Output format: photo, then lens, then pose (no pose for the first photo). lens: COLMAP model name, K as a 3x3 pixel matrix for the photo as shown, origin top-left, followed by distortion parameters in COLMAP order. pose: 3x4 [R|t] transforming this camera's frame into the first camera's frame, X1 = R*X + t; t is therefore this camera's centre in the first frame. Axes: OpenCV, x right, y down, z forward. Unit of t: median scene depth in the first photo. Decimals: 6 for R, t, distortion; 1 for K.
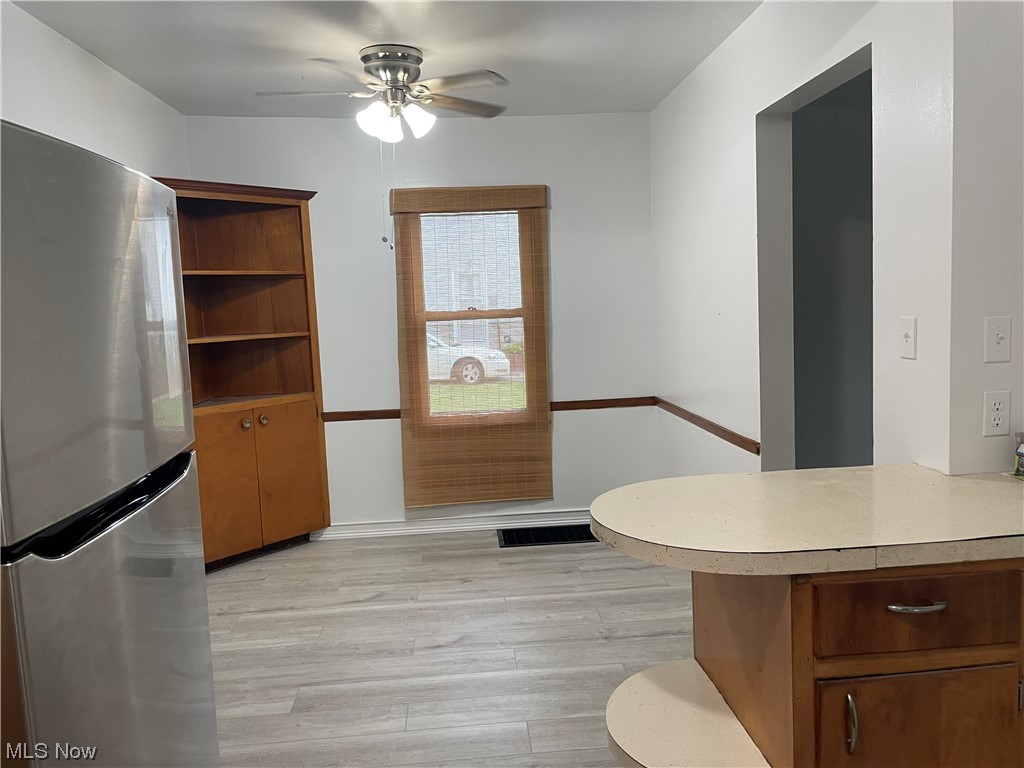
lens RADIAL K [[781.8, 0, 514.7], [0, 781.8, 384.2], [0, 0, 1]] dist [0.092360, -0.127816]
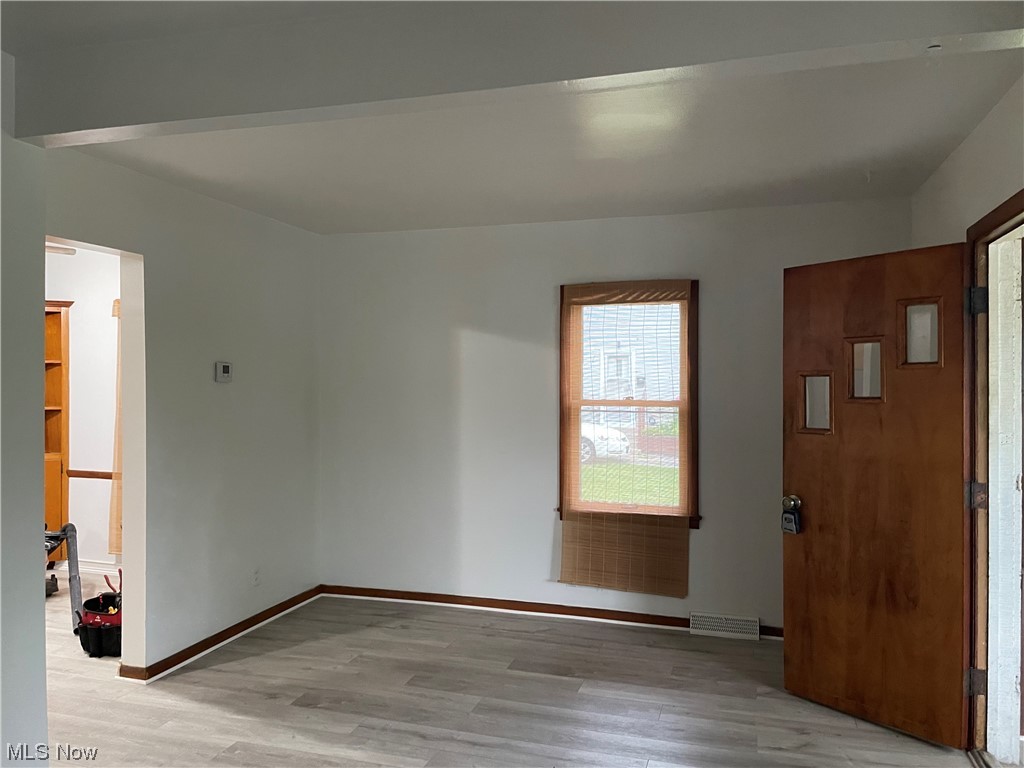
lens RADIAL K [[781.8, 0, 523.1], [0, 781.8, 367.6], [0, 0, 1]] dist [0.092360, -0.127816]
pose [[0.929616, 0.032319, -0.367111, 1.159746], [-0.075473, 0.991730, -0.103807, -0.064354], [0.360720, 0.124207, 0.924367, 0.067074]]
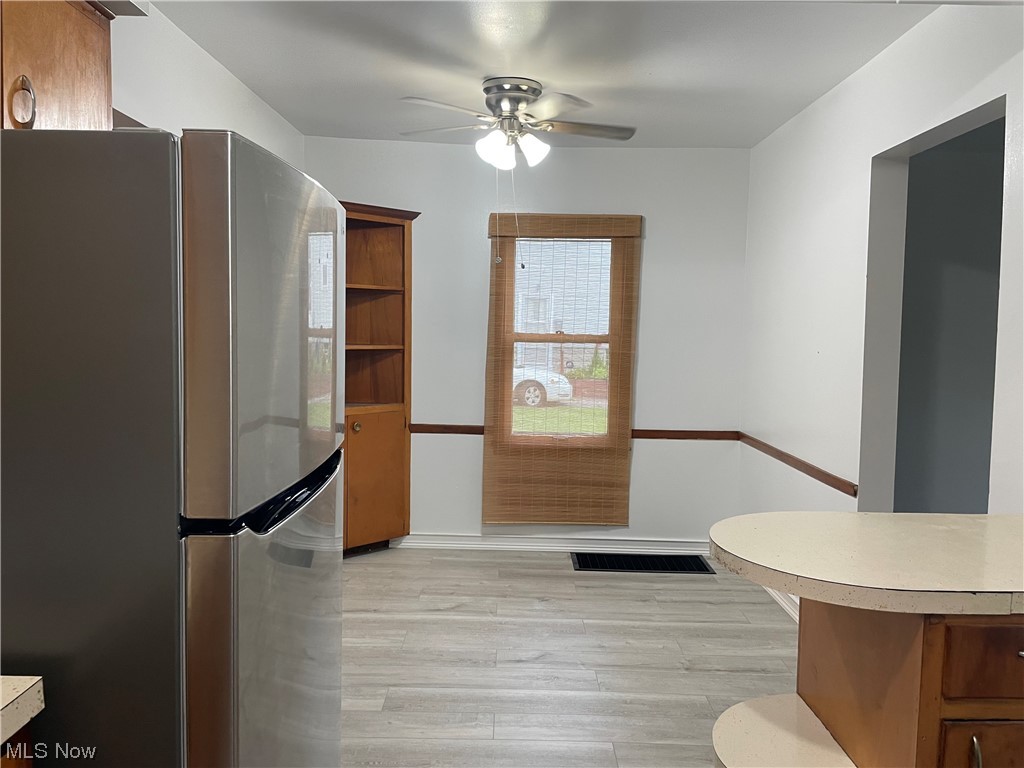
lens RADIAL K [[781.8, 0, 509.9], [0, 781.8, 382.2], [0, 0, 1]] dist [0.092360, -0.127816]
pose [[0.994601, 0.064367, -0.081397, -0.042256], [-0.066989, 0.997306, -0.029901, 0.004283], [0.079253, 0.035192, 0.996233, -0.023651]]
